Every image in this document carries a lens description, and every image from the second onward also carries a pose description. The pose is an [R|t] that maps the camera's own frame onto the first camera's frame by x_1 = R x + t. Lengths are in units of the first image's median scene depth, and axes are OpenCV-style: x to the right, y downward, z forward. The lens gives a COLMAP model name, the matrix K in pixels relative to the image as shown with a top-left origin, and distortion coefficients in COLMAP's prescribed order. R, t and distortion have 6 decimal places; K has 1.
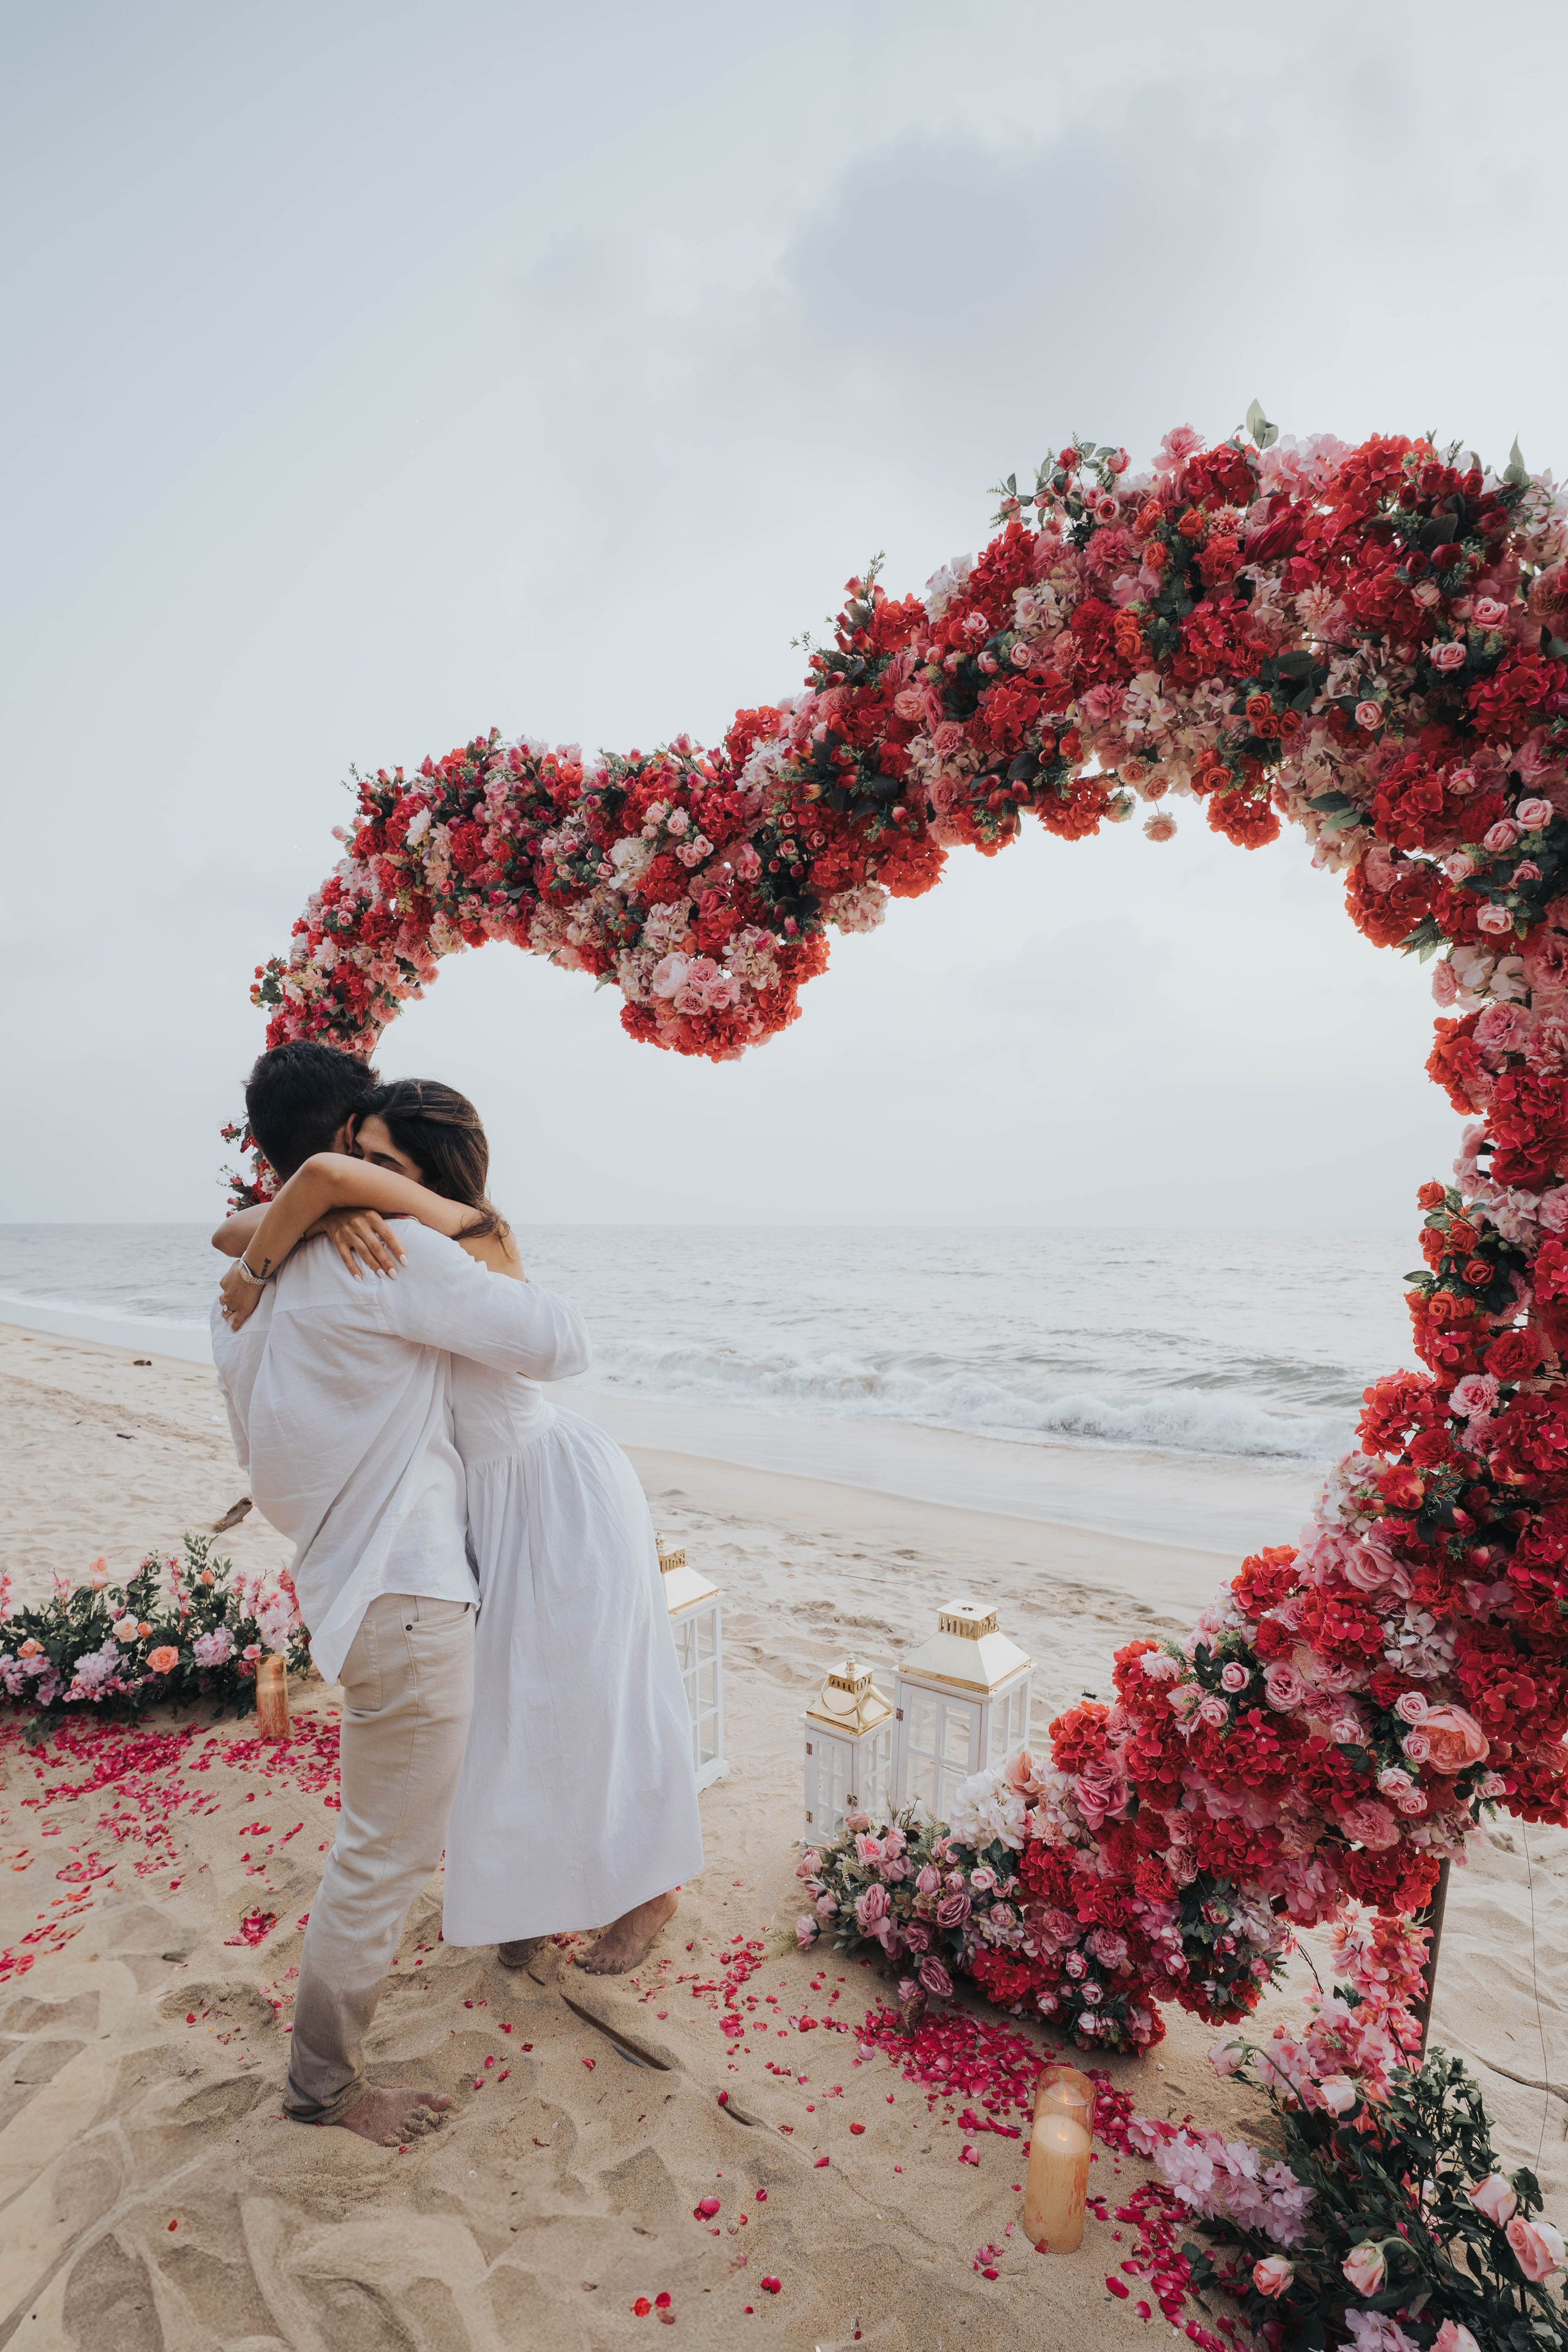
lens RADIAL K [[1163.6, 0, 728.3], [0, 1163.6, 1269.0], [0, 0, 1]] dist [-0.083589, 0.027071]
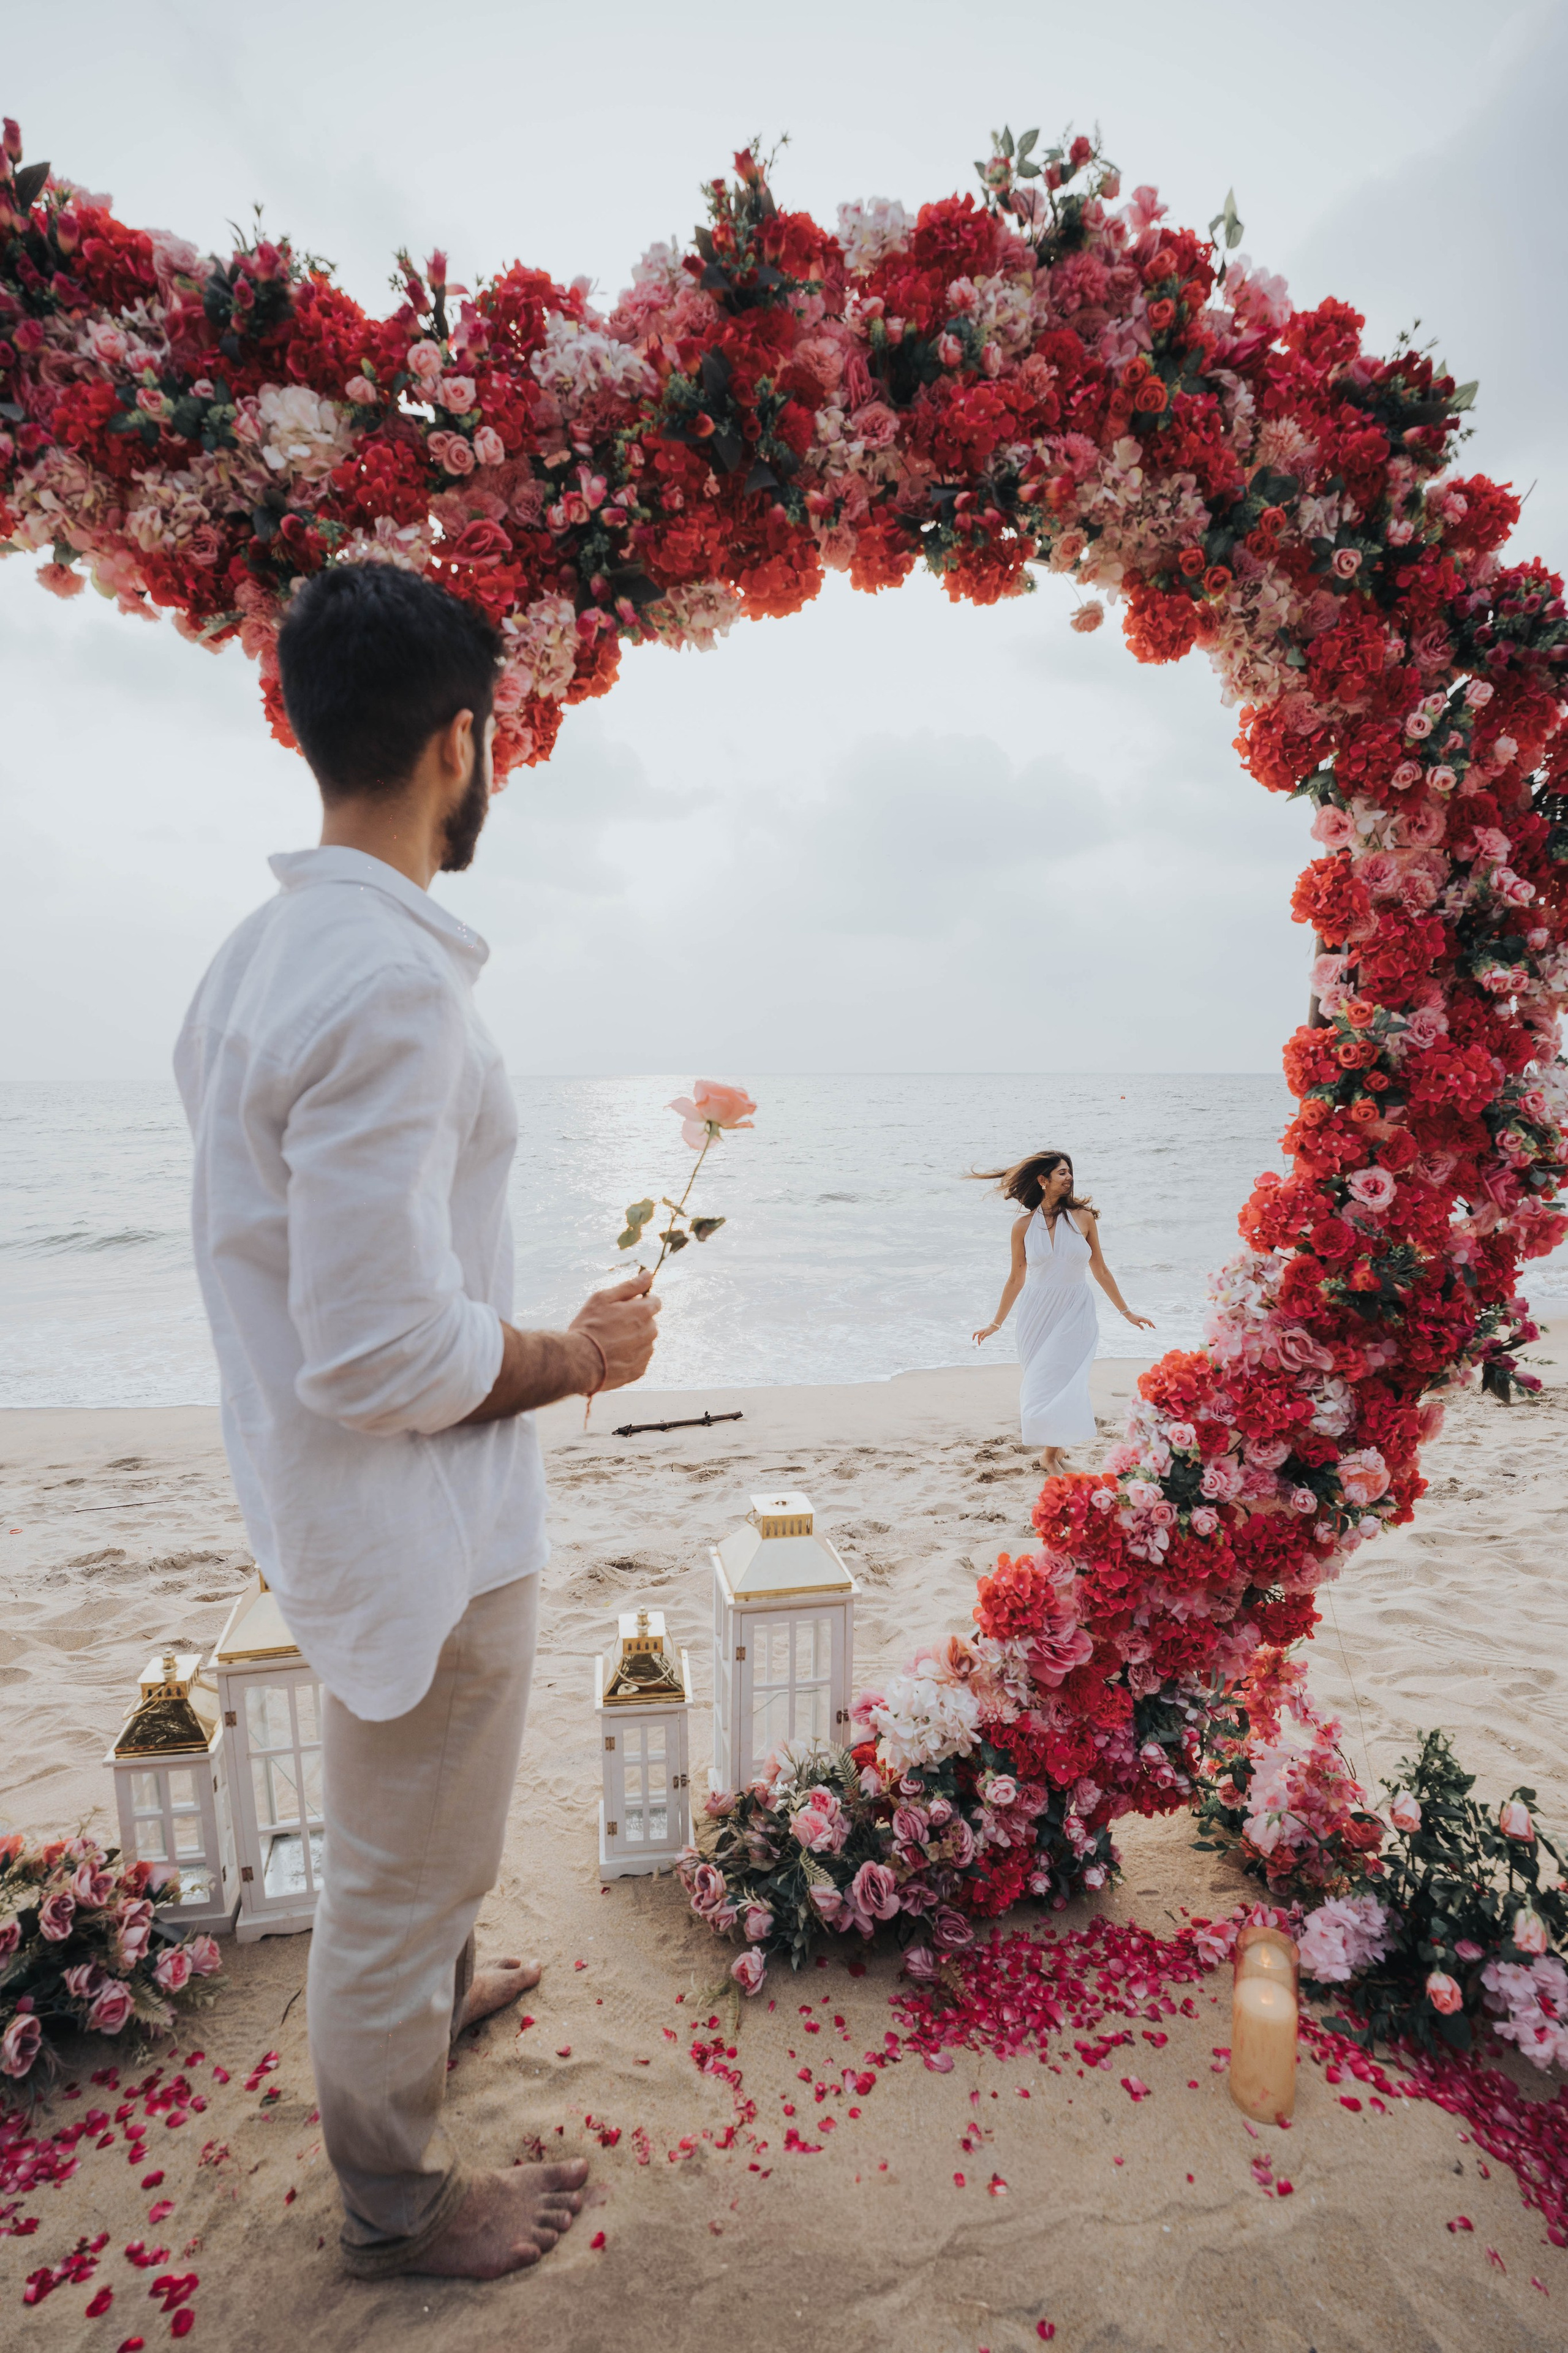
lens RADIAL K [[1071.8, 0, 784.0], [0, 1071.8, 1176.5], [0, 0, 1]] dist [-0.080232, 0.024295]
pose [[0.649049, -0.080819, 0.756442, -0.472067], [0.040445, 0.996600, 0.071775, -0.001727], [-0.759671, -0.015991, 0.650111, 0.630294]]
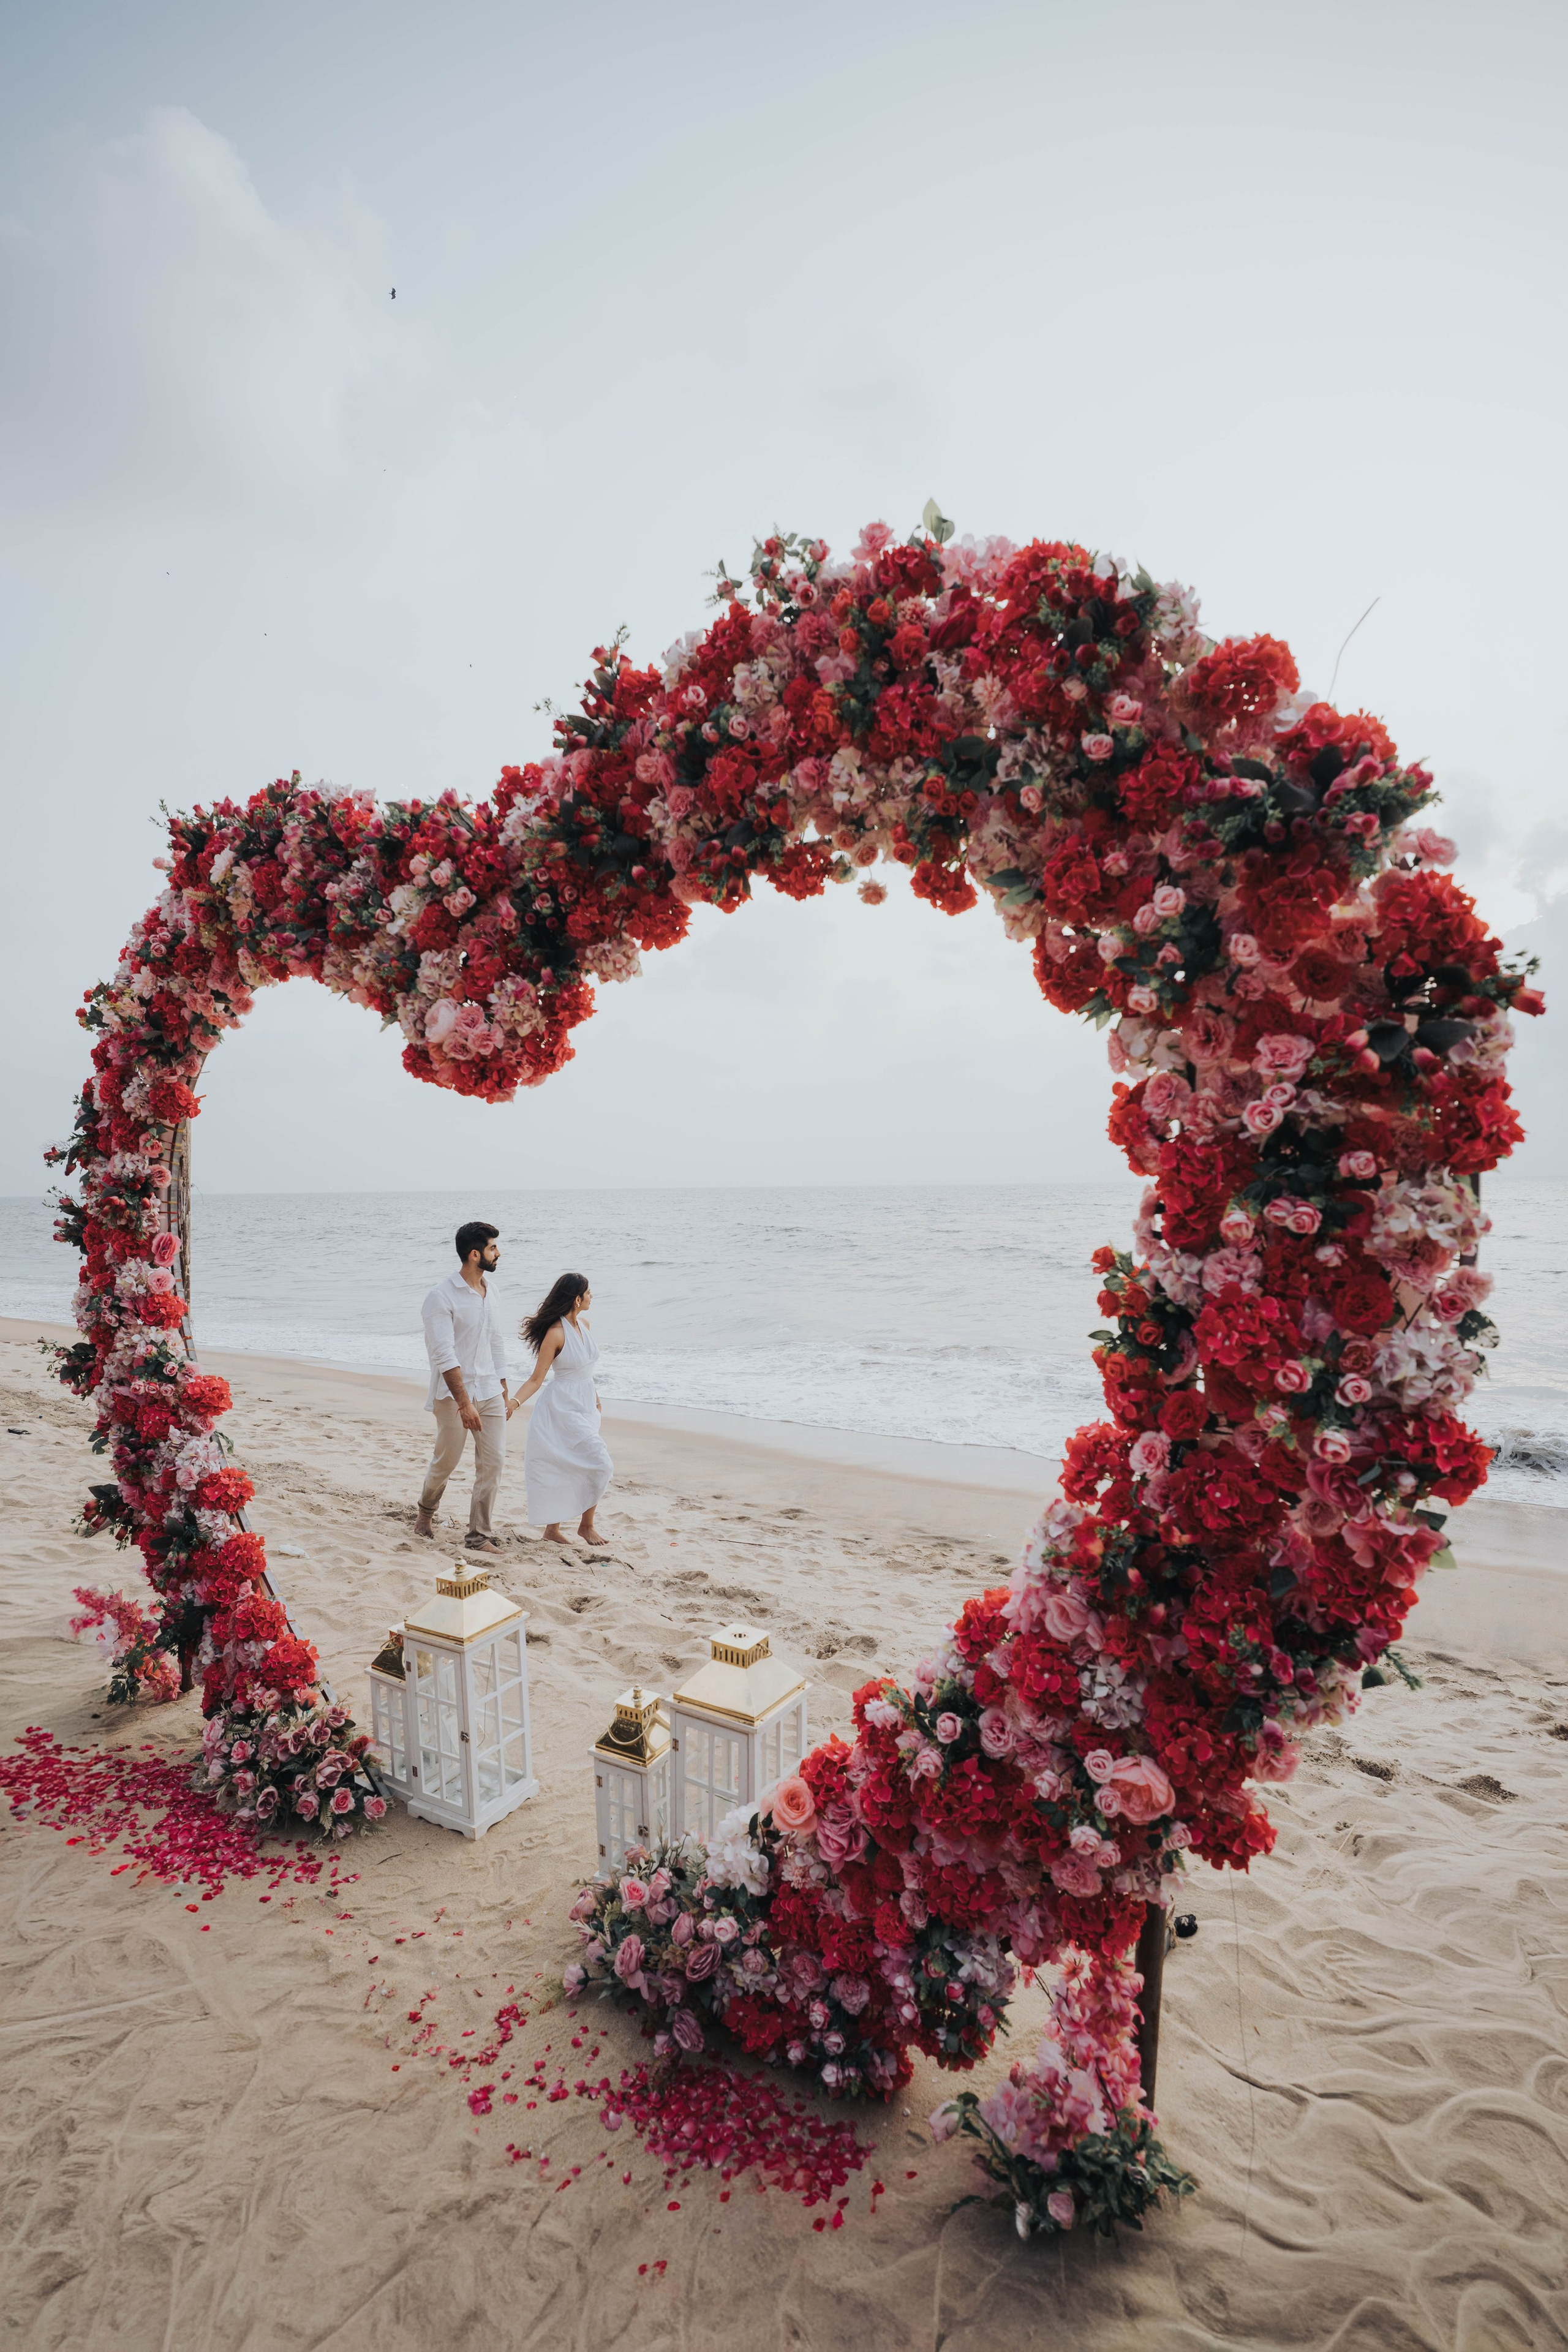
lens RADIAL K [[1071.4, 0, 784.0], [0, 1071.4, 1176.0], [0, 0, 1]] dist [-0.080232, 0.024295]
pose [[0.993063, -0.014202, 0.116725, 0.184120], [0.020533, 0.998372, -0.053211, -0.079786], [-0.115779, 0.055238, 0.991738, 0.056759]]
